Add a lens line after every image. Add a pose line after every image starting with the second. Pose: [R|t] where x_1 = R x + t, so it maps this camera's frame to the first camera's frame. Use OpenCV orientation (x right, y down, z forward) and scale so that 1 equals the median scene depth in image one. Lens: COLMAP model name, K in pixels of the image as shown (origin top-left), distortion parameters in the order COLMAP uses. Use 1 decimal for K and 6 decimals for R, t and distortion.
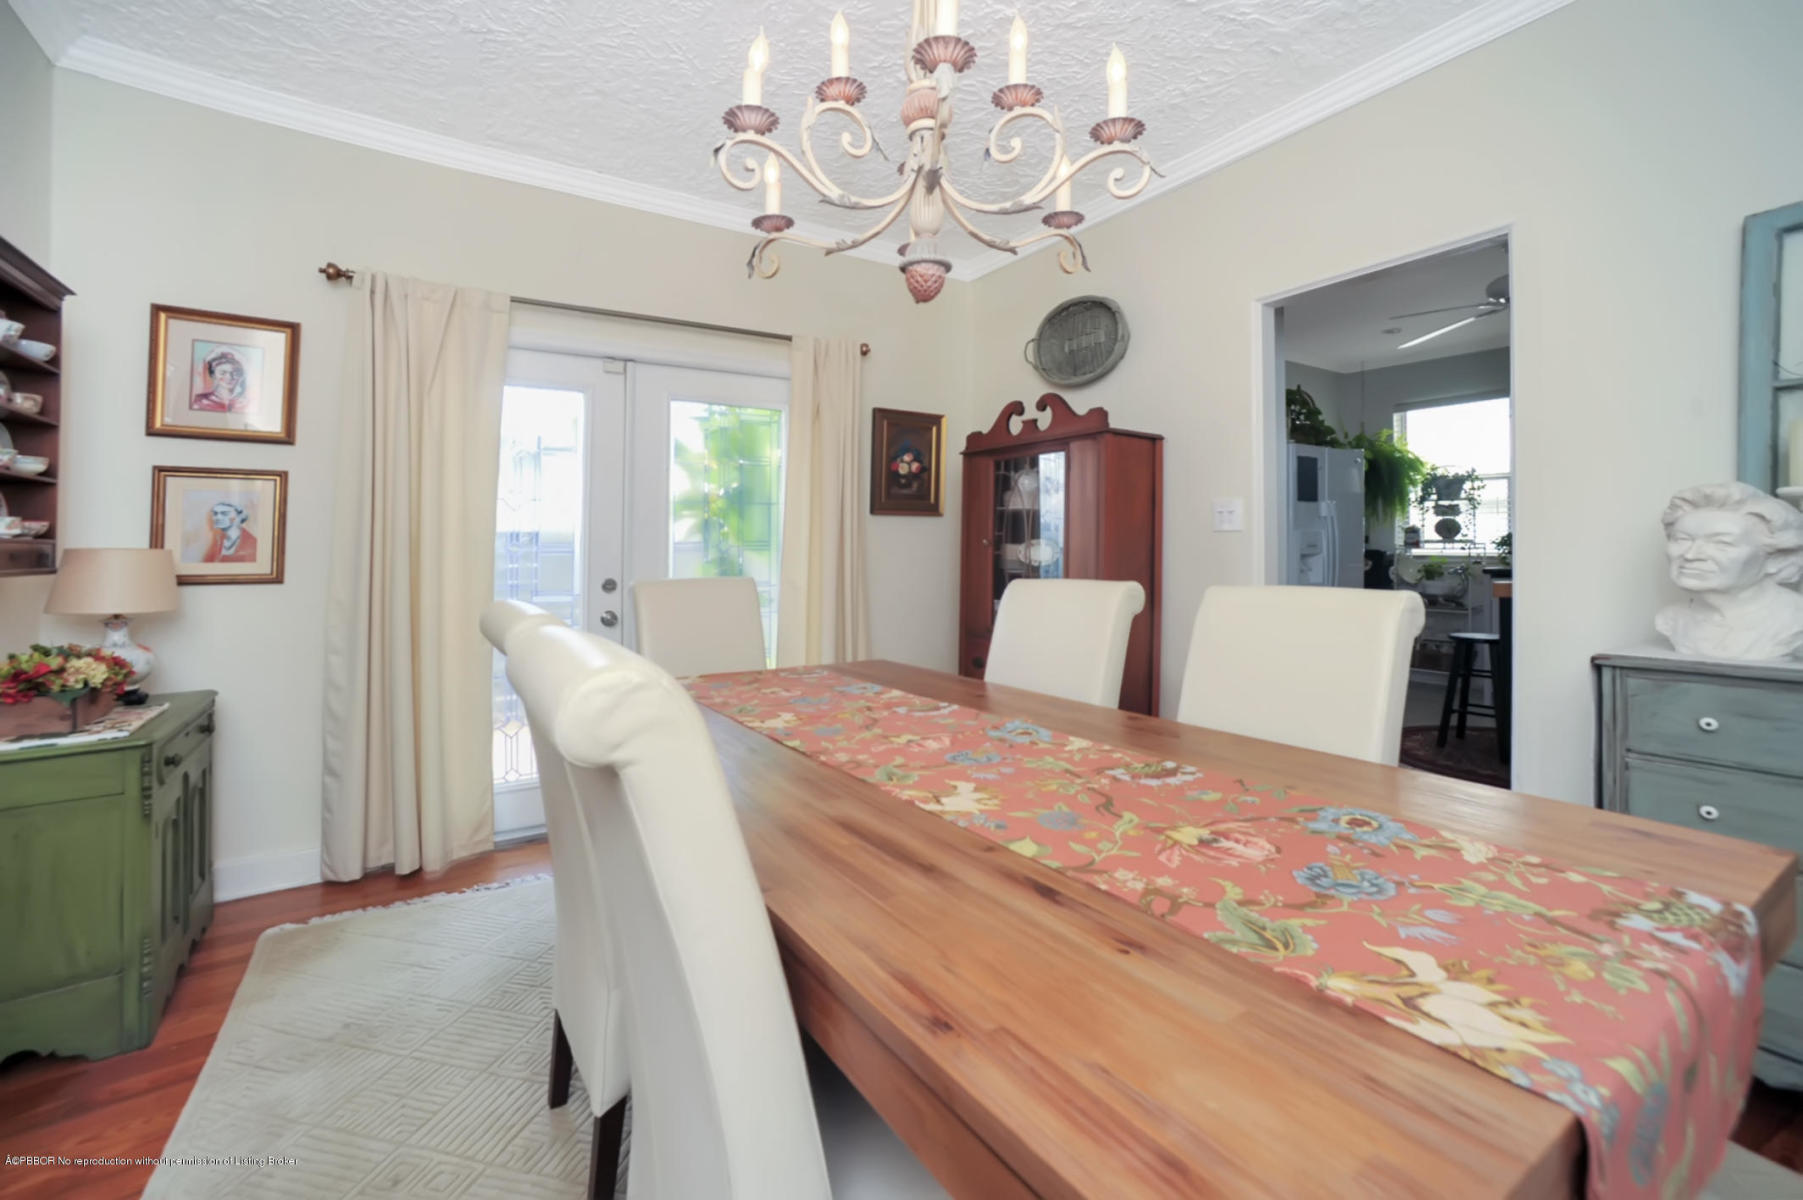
lens RADIAL K [[758.4, 0, 881.3], [0, 758.4, 547.7], [0, 0, 1]] dist [-0.042053, 0.013157]
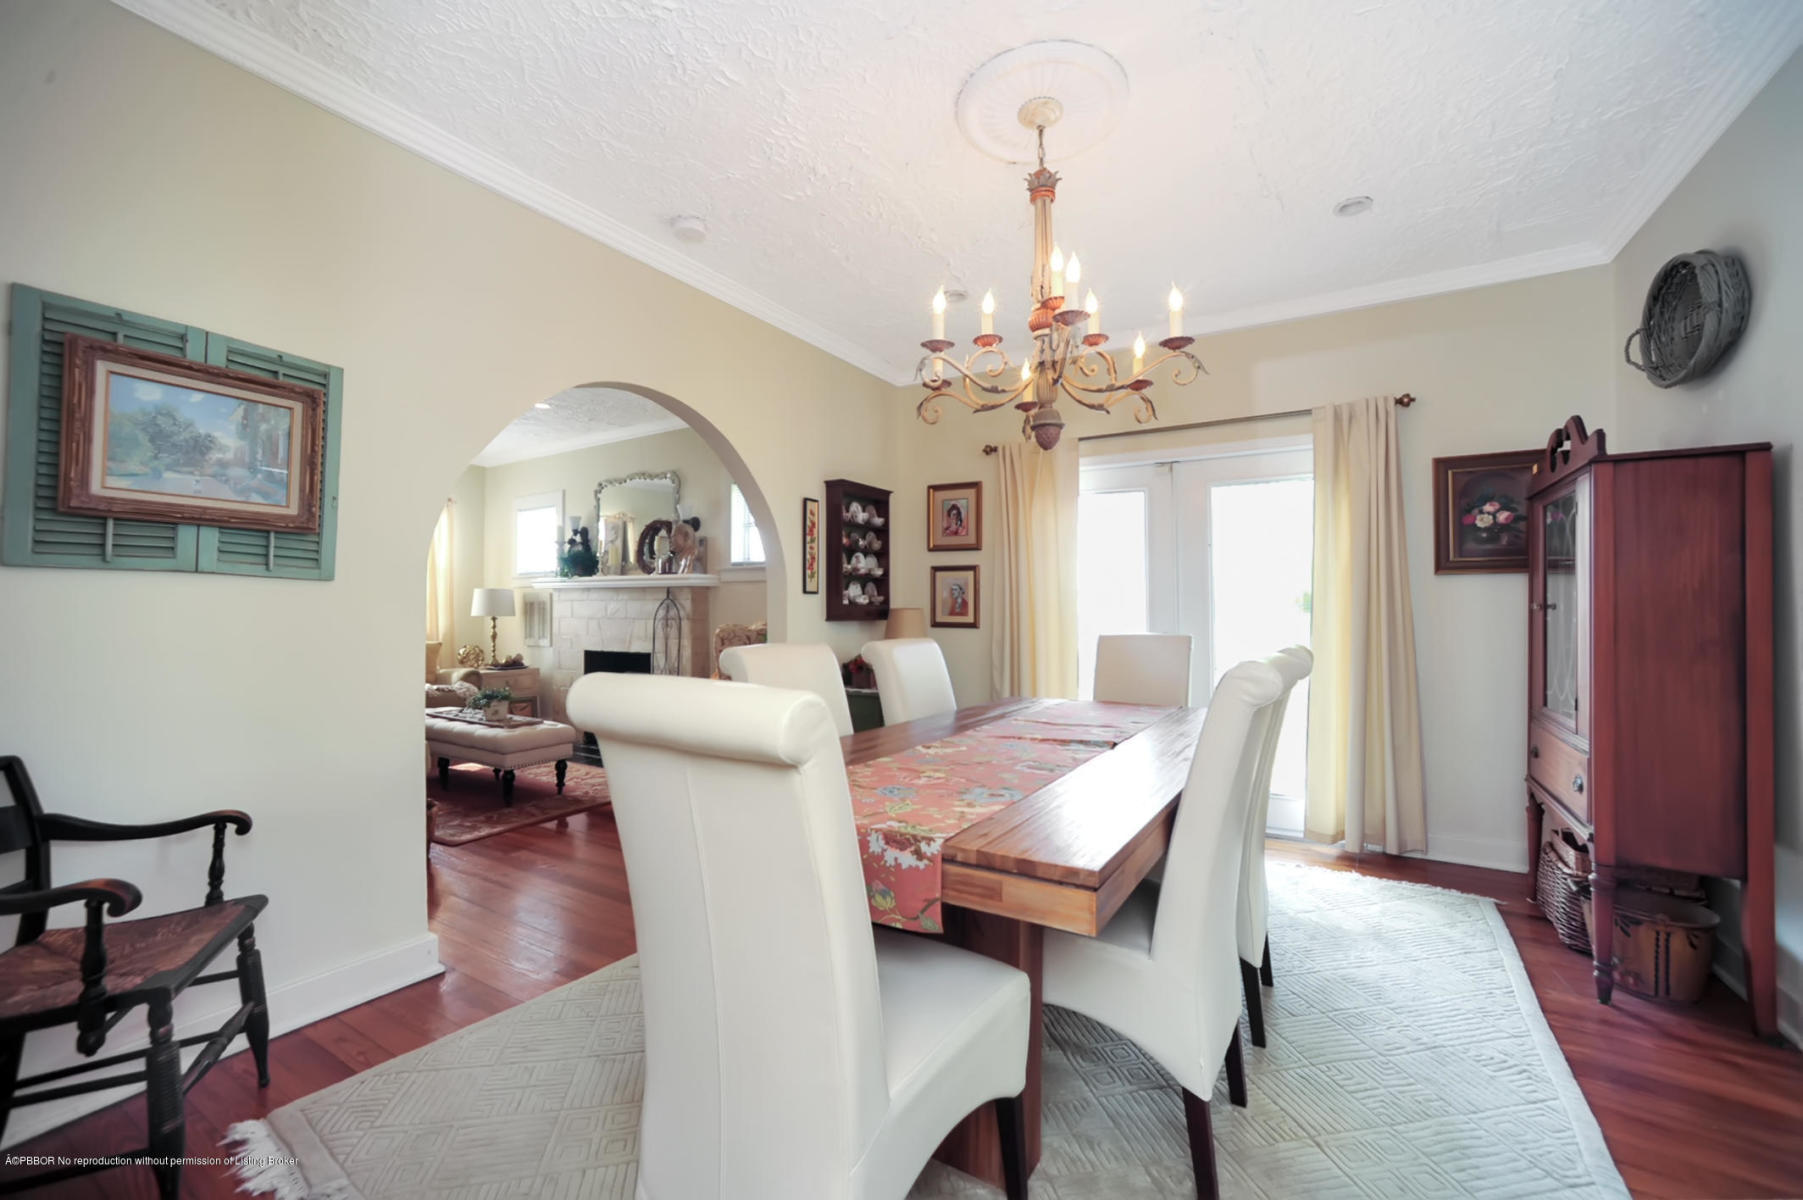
lens RADIAL K [[758.4, 0, 900.0], [0, 758.4, 598.4], [0, 0, 1]] dist [-0.042053, 0.013157]
pose [[0.421329, -0.004632, -0.906896, 0.784017], [-0.003834, 0.999969, -0.006889, -0.010647], [0.906900, 0.006379, 0.421298, 0.061548]]
